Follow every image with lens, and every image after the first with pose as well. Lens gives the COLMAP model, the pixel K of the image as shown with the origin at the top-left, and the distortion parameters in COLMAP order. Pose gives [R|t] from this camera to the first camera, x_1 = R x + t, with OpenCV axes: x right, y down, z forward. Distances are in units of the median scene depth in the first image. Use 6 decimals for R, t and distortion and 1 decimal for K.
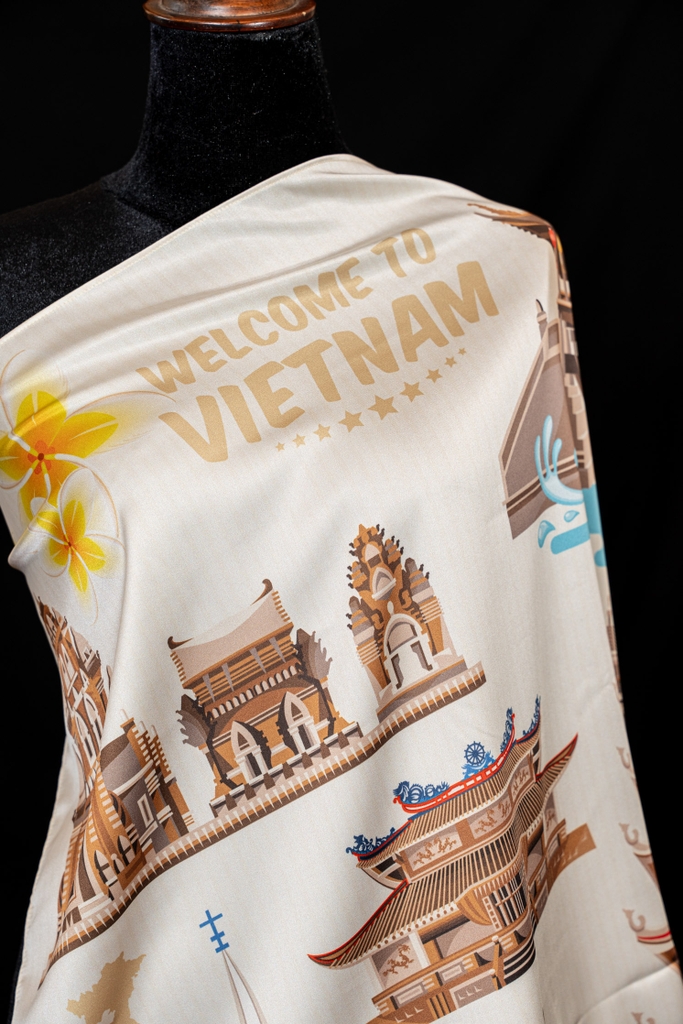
lens RADIAL K [[1928.6, 0, 341.5], [0, 1928.6, 538.2], [0, 0, 1]] dist [0.005377, 0.146450]
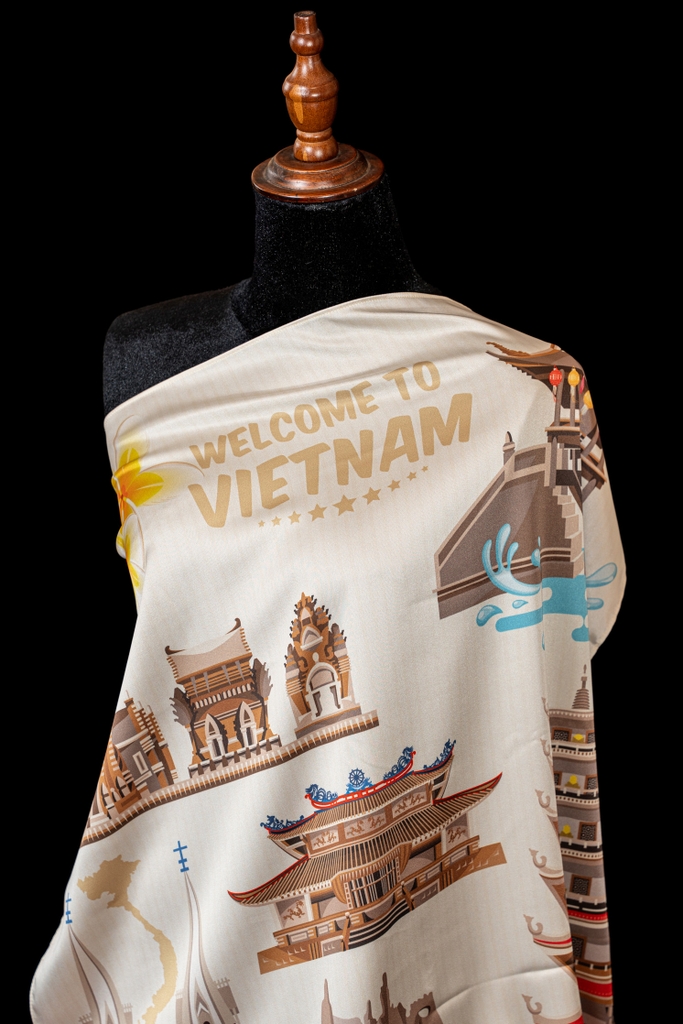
lens RADIAL K [[1928.6, 0, 341.5], [0, 1928.6, 538.2], [0, 0, 1]] dist [0.005377, 0.146450]
pose [[0.900003, 0.178398, -0.397705, 0.552375], [-0.137970, 0.982090, 0.128310, -0.216618], [0.413473, -0.060608, 0.908497, -0.200060]]
